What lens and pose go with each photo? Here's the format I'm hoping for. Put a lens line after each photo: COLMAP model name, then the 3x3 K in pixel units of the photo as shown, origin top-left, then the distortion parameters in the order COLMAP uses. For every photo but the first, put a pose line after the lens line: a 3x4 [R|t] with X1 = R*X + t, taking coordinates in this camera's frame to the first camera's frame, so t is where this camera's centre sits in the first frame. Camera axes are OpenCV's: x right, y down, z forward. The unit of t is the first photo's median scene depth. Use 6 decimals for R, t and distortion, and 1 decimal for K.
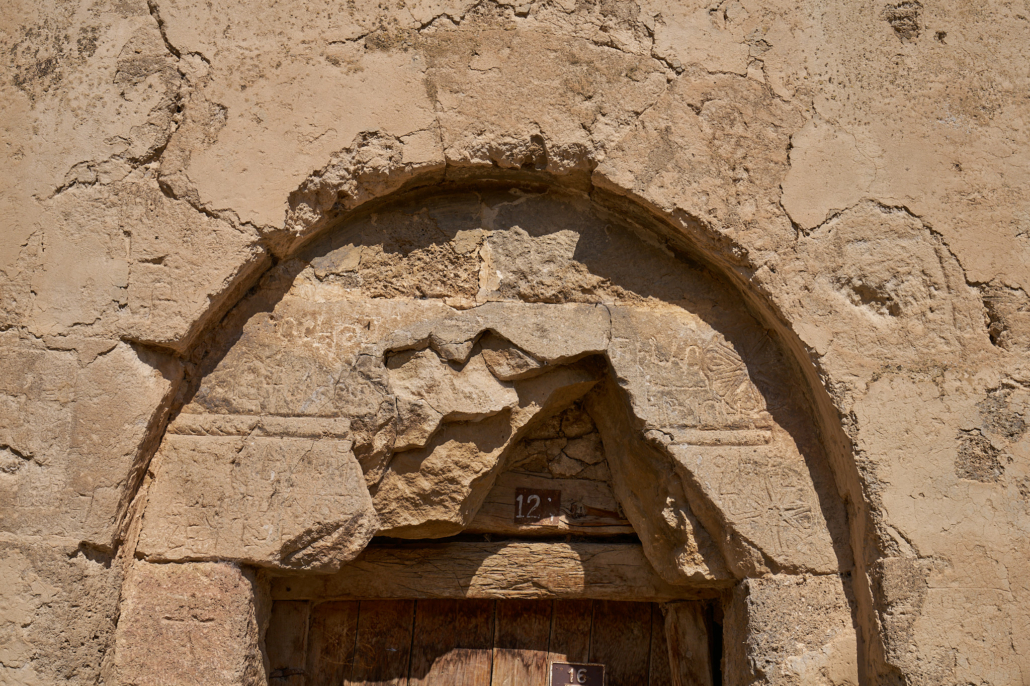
lens RADIAL K [[1392.3, 0, 515.0], [0, 1392.3, 343.0], [0, 0, 1]] dist [-0.024494, -0.020805]
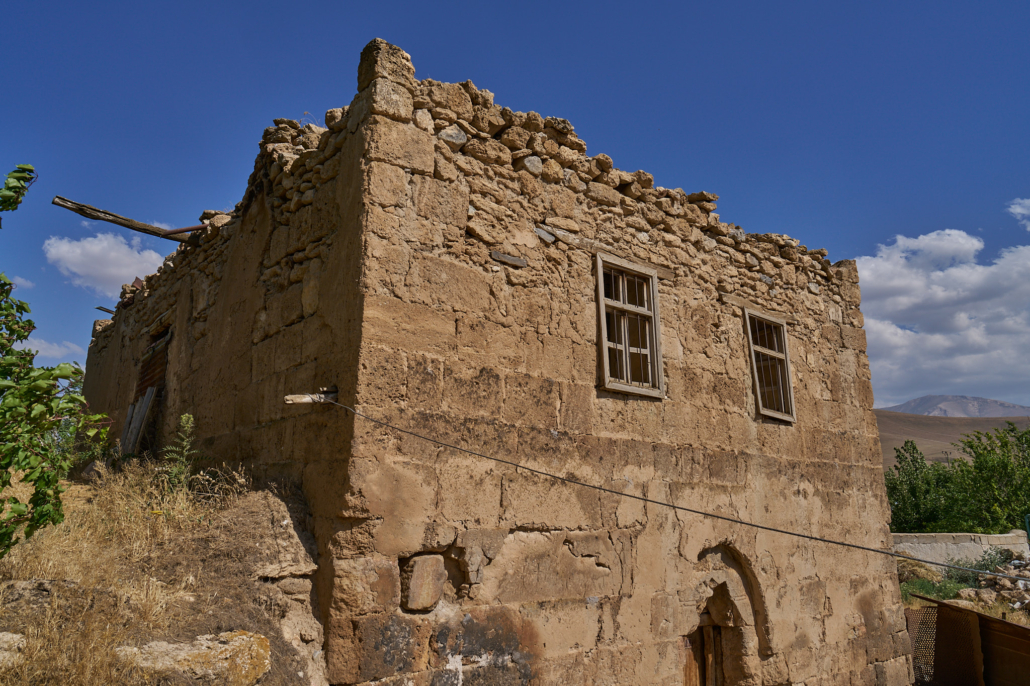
lens RADIAL K [[713.0, 0, 515.0], [0, 713.0, 343.0], [0, 0, 1]] dist [0.001530, -0.000663]
pose [[0.786694, 0.148866, 0.599126, -2.148102], [-0.191617, 0.981439, 0.007745, -0.694634], [-0.586852, -0.120895, 0.800618, -0.460581]]
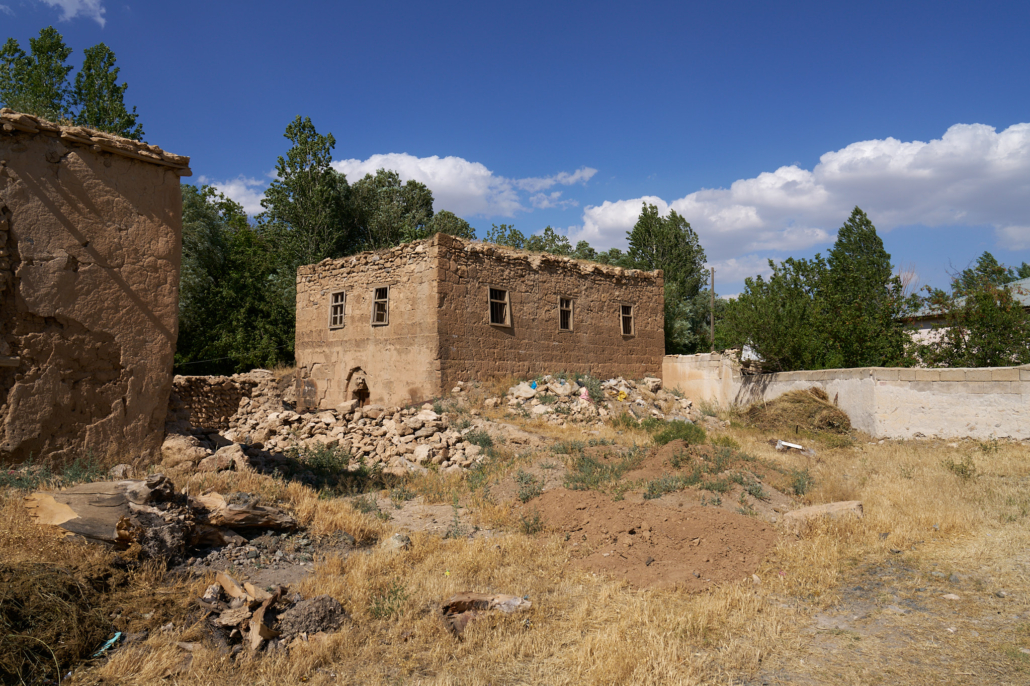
lens RADIAL K [[713.0, 0, 515.0], [0, 713.0, 343.0], [0, 0, 1]] dist [0.001530, -0.000663]
pose [[0.693417, -0.034063, -0.719731, 7.167651], [0.212808, 0.964004, 0.159403, -1.323283], [0.688393, -0.263698, 0.675706, -3.219771]]
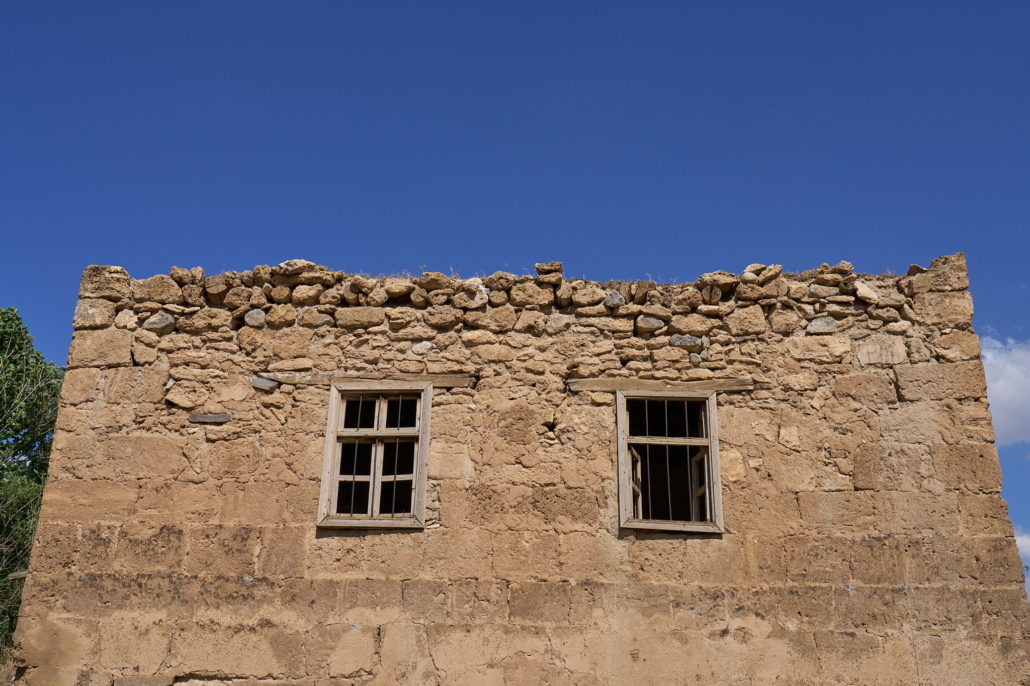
lens RADIAL K [[1055.4, 0, 510.9], [0, 1055.4, 367.0], [0, 0, 1]] dist [0.013276, 0.151950]
pose [[0.997962, -0.009886, -0.063046, 0.147023], [0.006541, 0.998571, -0.053032, -0.890404], [0.063480, 0.052511, 0.996601, -1.929182]]
